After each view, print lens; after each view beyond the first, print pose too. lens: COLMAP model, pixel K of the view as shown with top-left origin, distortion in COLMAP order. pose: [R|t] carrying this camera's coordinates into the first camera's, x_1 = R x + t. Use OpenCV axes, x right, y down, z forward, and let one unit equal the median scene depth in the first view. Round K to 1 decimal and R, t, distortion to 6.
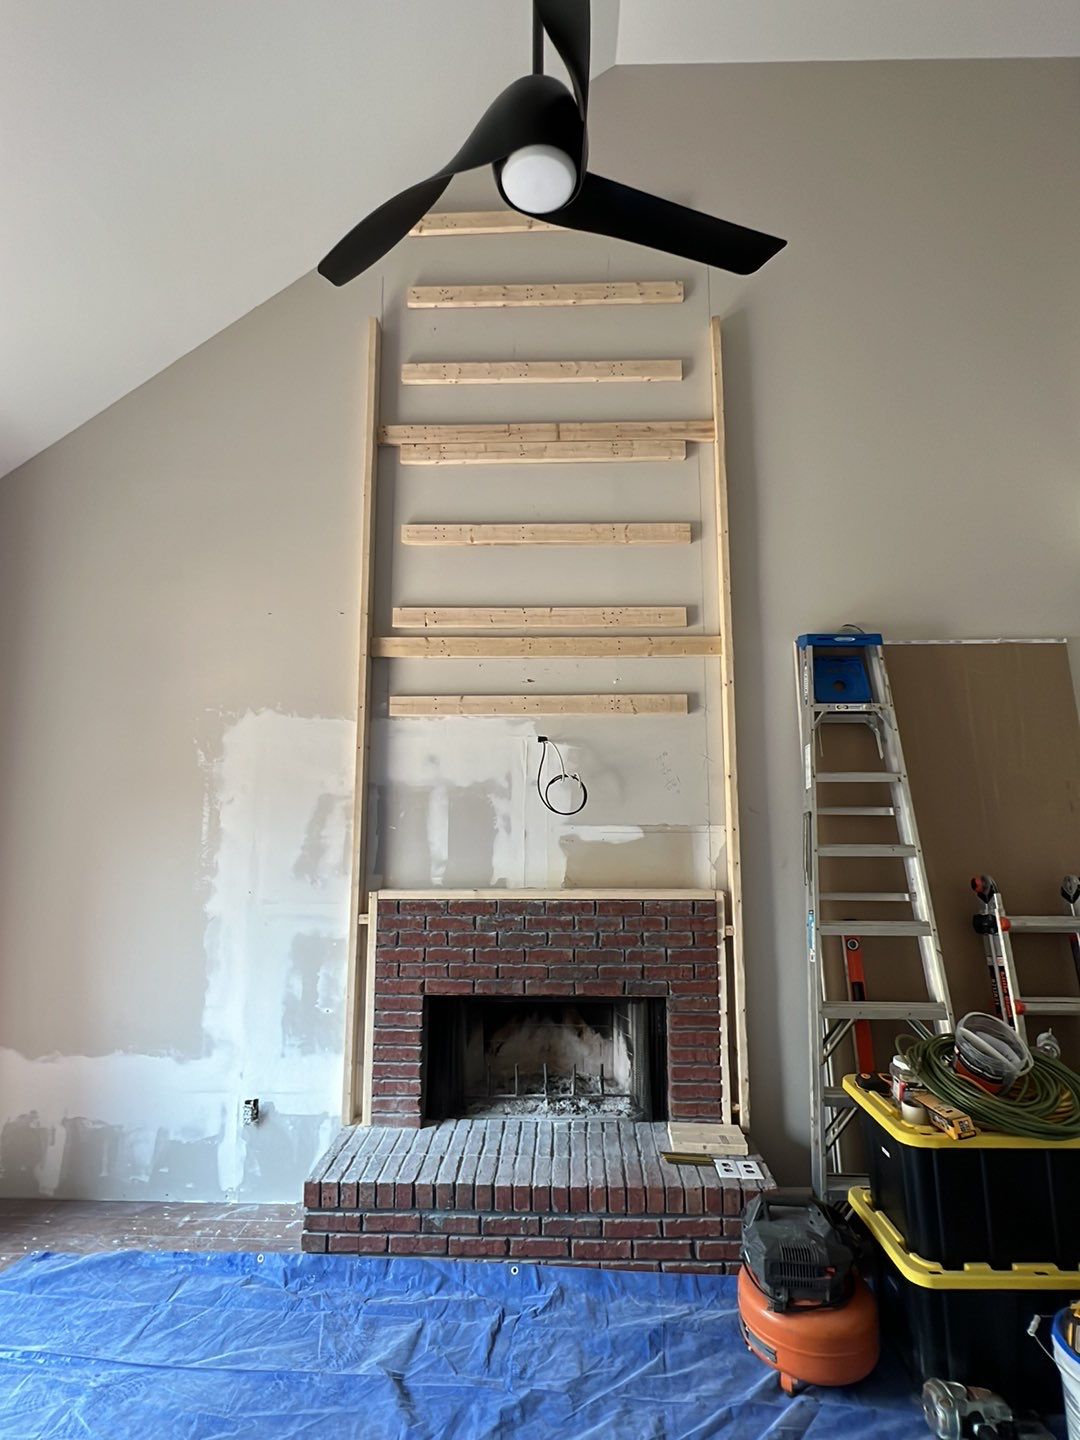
lens RADIAL K [[733.5, 0, 544.8], [0, 733.5, 716.4], [0, 0, 1]] dist [-0.003068, 0.000572]
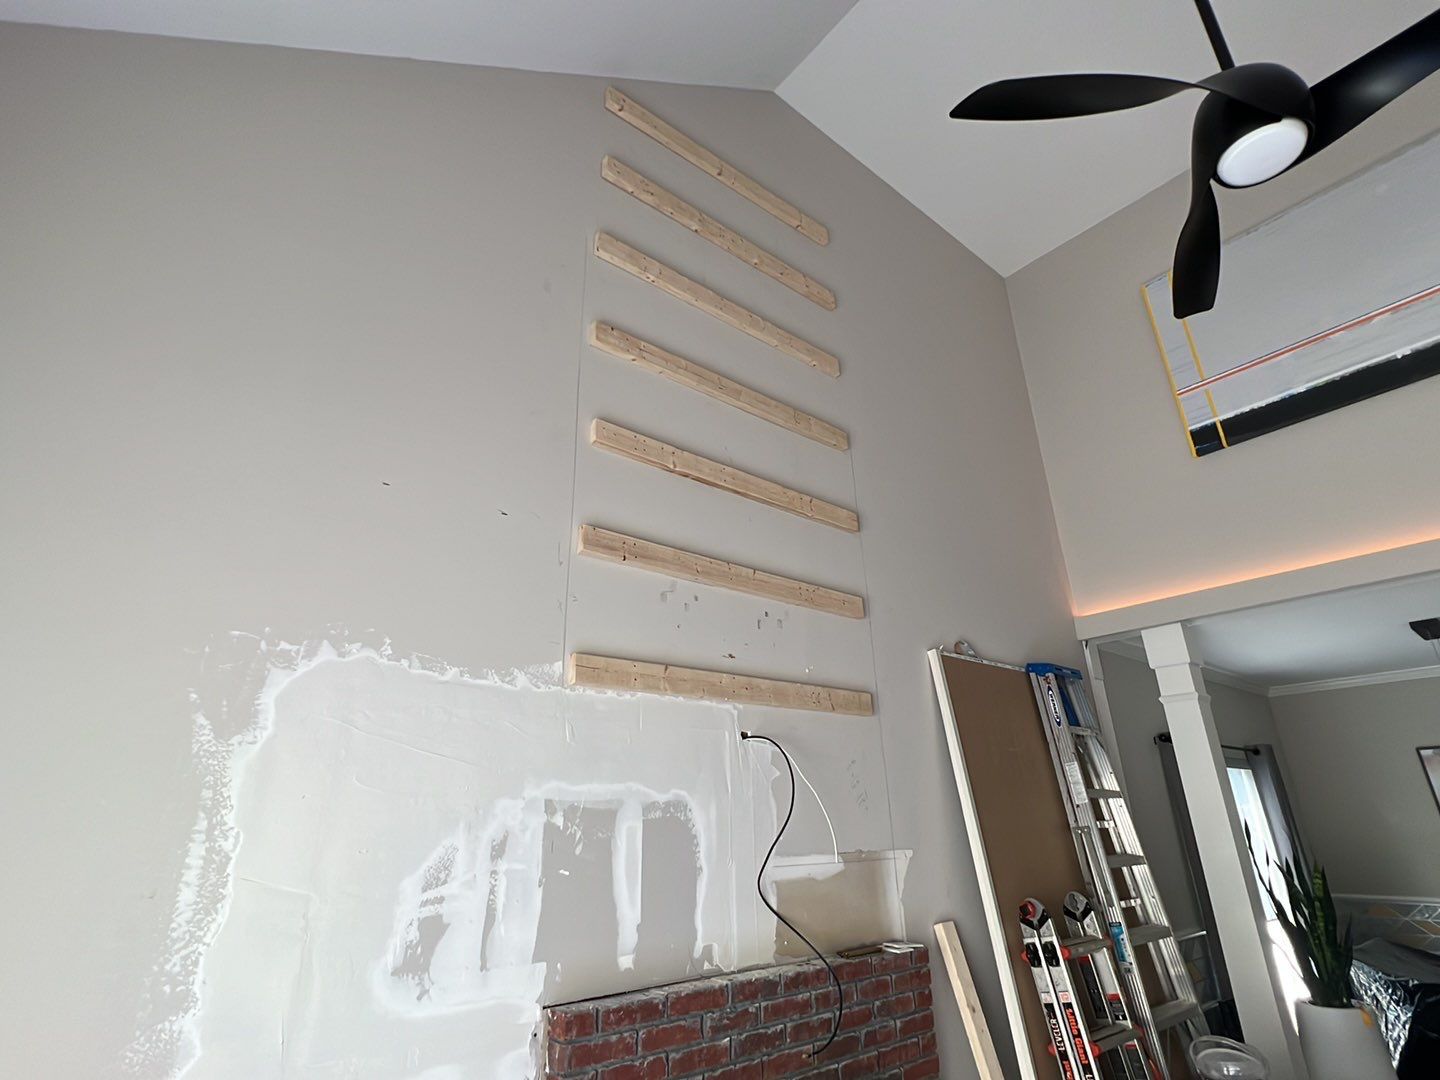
lens RADIAL K [[733.5, 0, 718.7], [0, 733.5, 534.1], [0, 0, 1]] dist [-0.003068, 0.000572]
pose [[0.757864, 0.228577, 0.611060, -0.576554], [-0.061191, 0.957392, -0.282236, 0.050677], [-0.649537, 0.176505, 0.739559, 0.449476]]
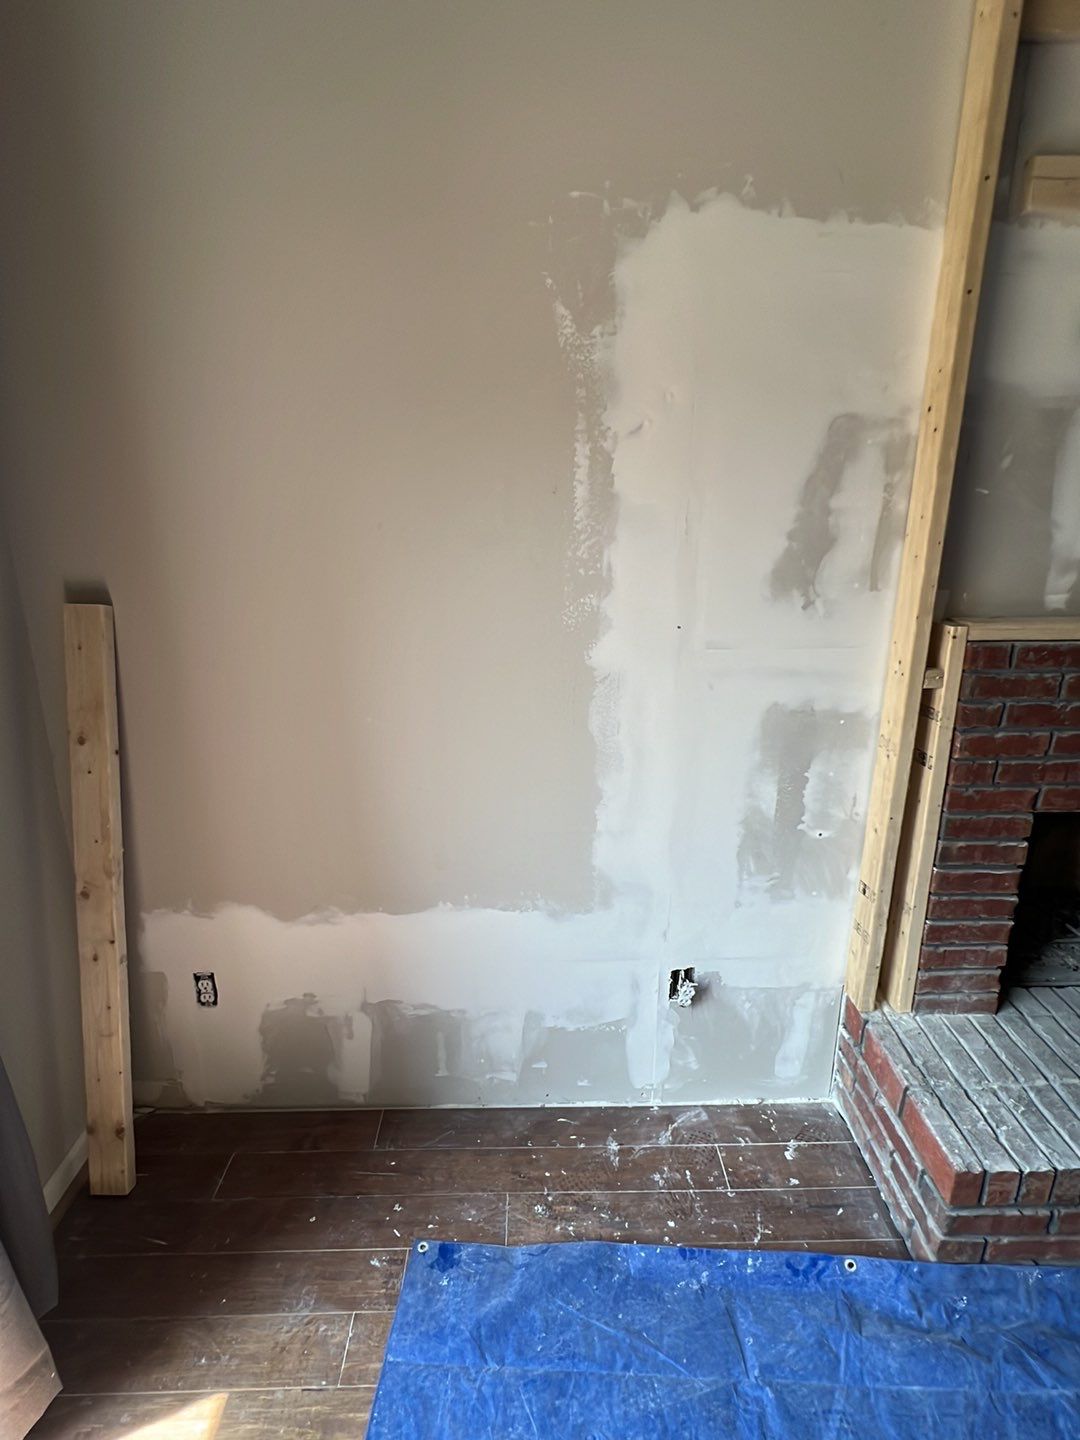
lens RADIAL K [[733.5, 0, 544.1], [0, 733.5, 715.6], [0, 0, 1]] dist [-0.003068, 0.000572]
pose [[0.999037, -0.014627, 0.041367, -0.542211], [-0.003161, 0.916350, 0.400365, 0.102512], [-0.043763, -0.400110, 0.915422, 0.556020]]
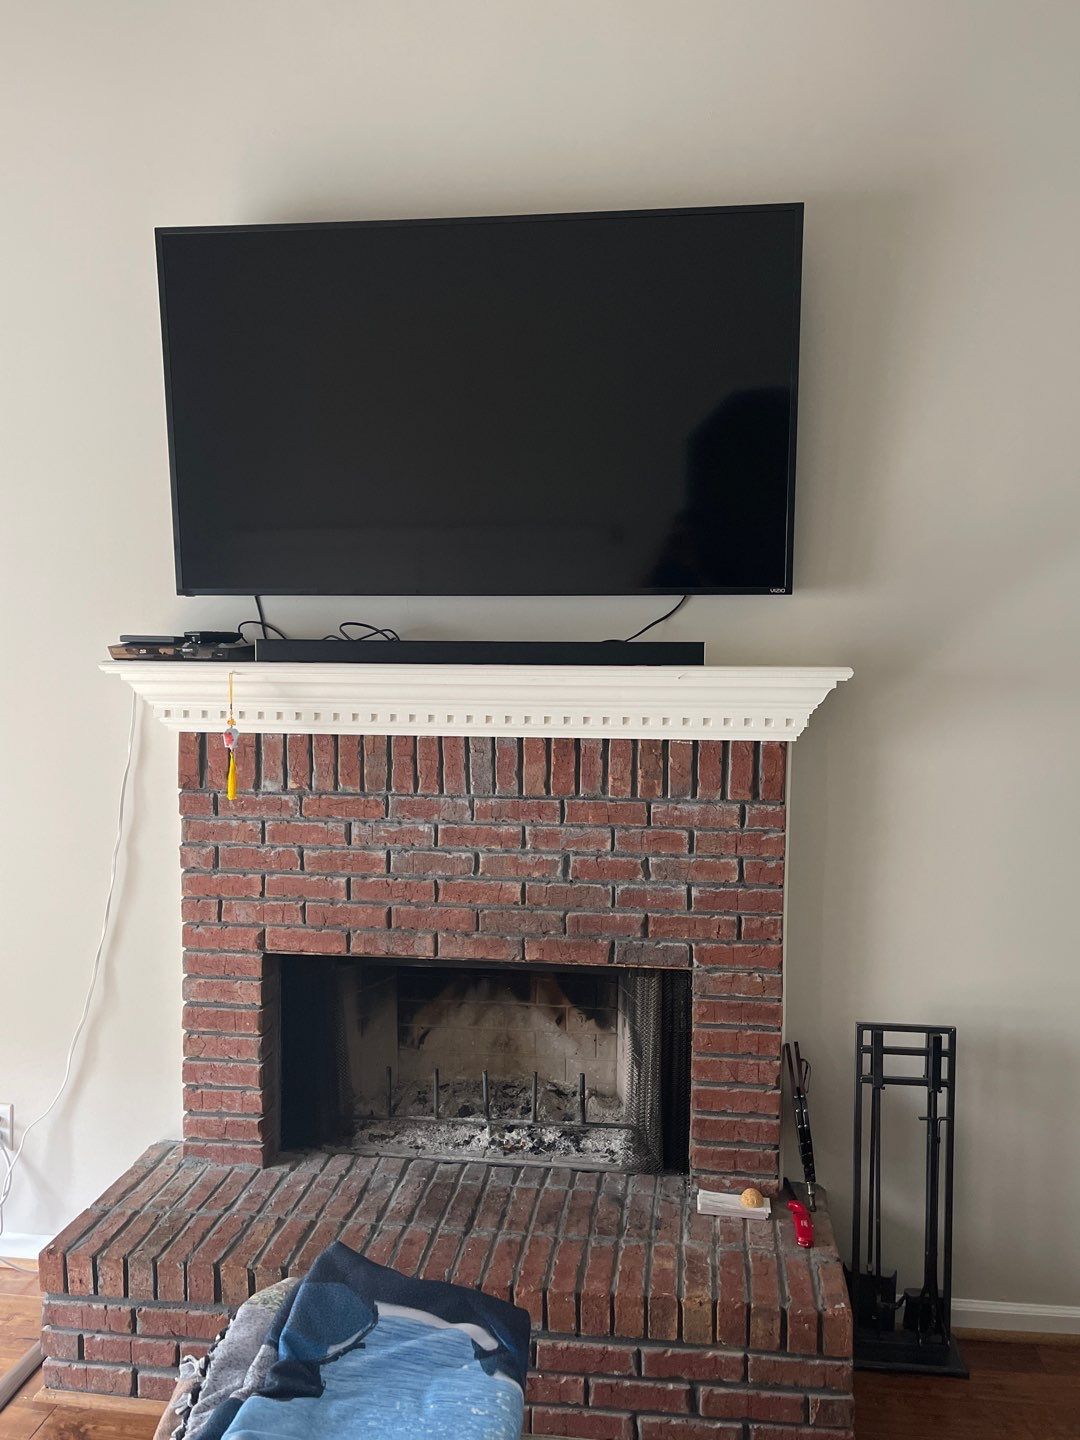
lens RADIAL K [[1169.6, 0, 541.5], [0, 1169.6, 717.6], [0, 0, 1]] dist [0.044600, -0.045178]
pose [[0.995111, 0.011484, -0.098088, 0.139877], [0.007304, 0.981938, 0.189060, 0.025810], [0.098488, -0.188852, 0.977054, 0.156367]]
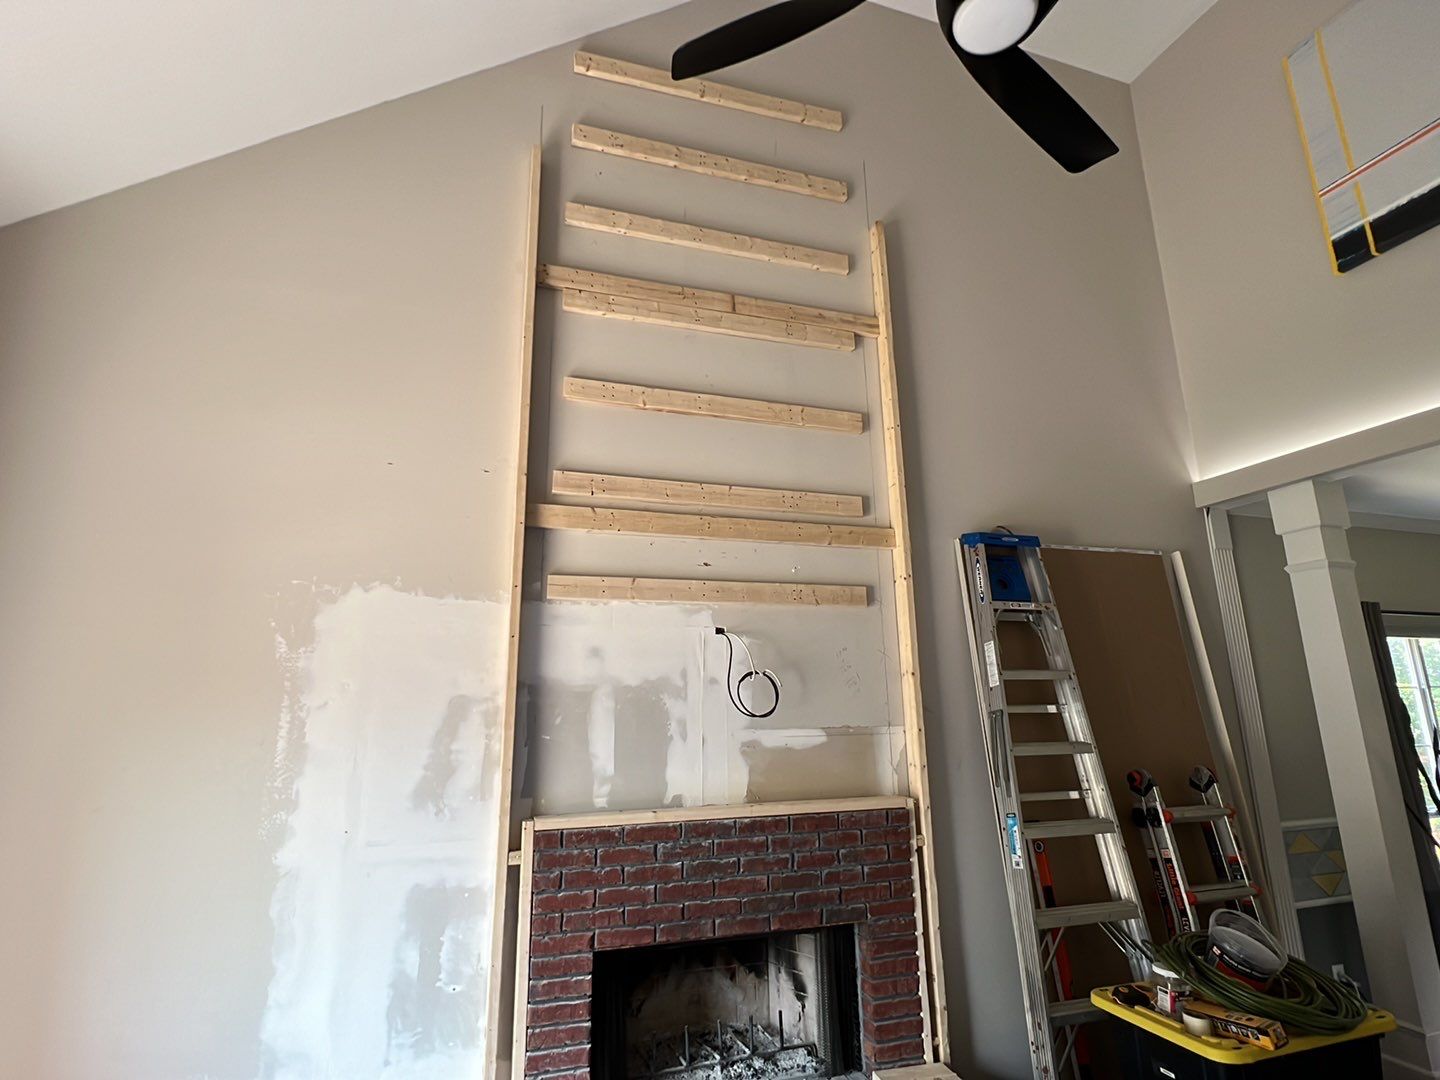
lens RADIAL K [[733.5, 0, 716.8], [0, 733.5, 534.9], [0, 0, 1]] dist [-0.003068, 0.000572]
pose [[0.944840, 0.063502, 0.321318, -0.322409], [-0.028513, 0.993248, -0.112451, 0.016573], [-0.326289, 0.097087, 0.940271, 0.165932]]
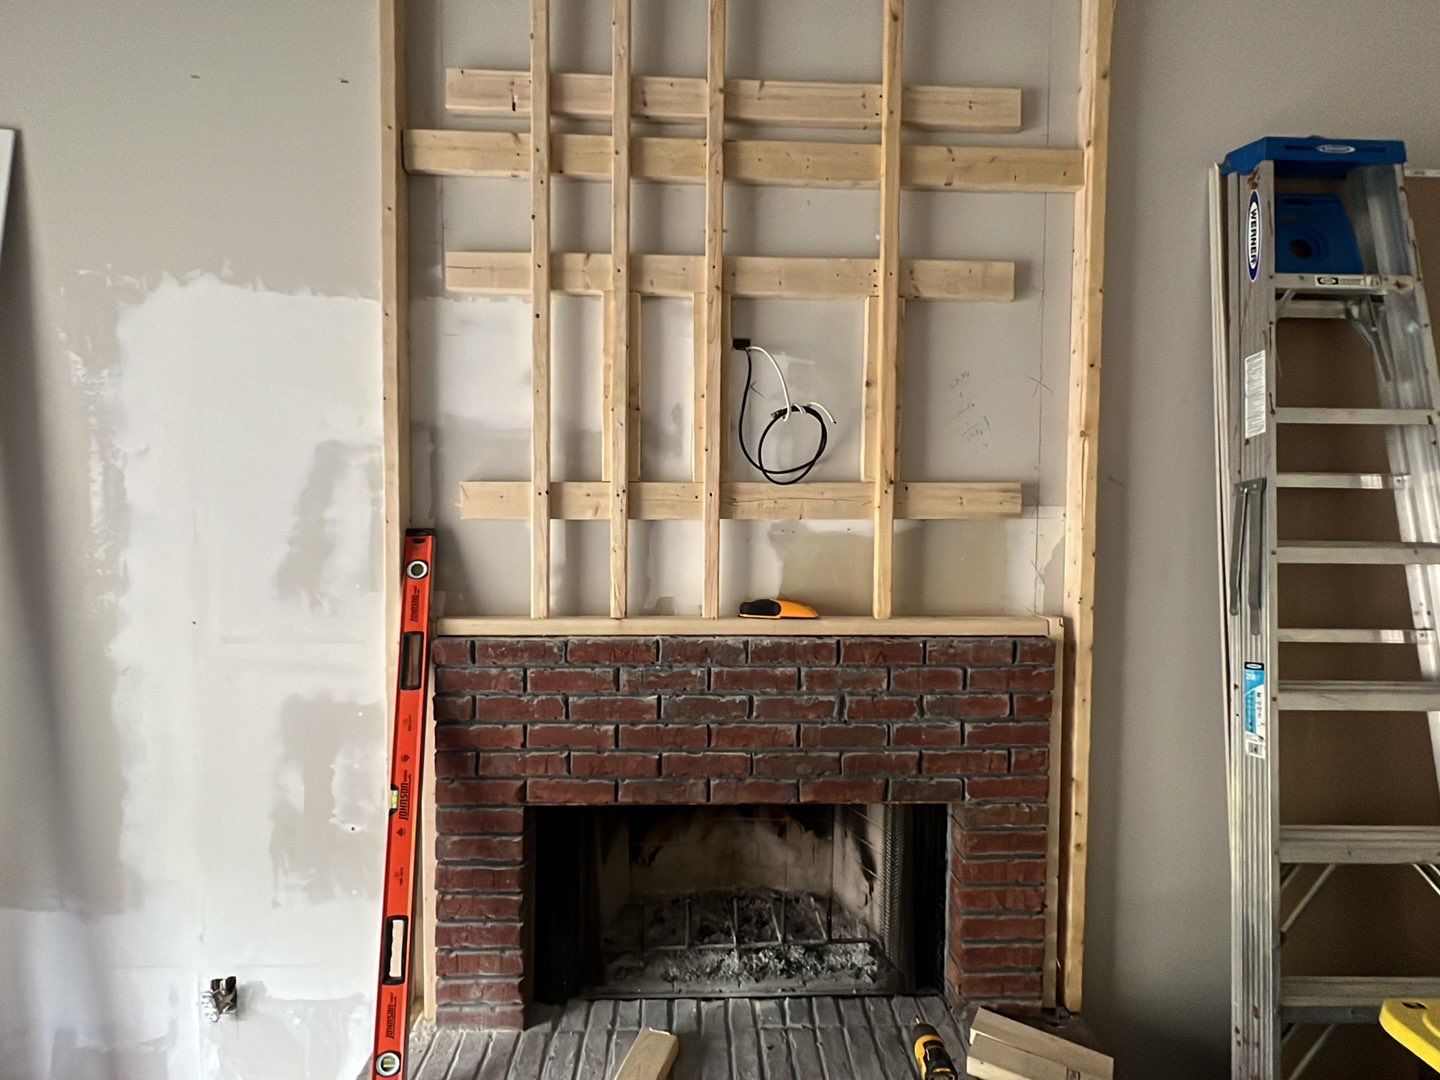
lens RADIAL K [[733.5, 0, 715.6], [0, 733.5, 535.8], [0, 0, 1]] dist [-0.003068, 0.000572]
pose [[0.998106, 0.006323, 0.061196, -0.057272], [-0.016581, 0.985546, 0.168592, 0.085075], [-0.059246, -0.169287, 0.983784, 0.485516]]
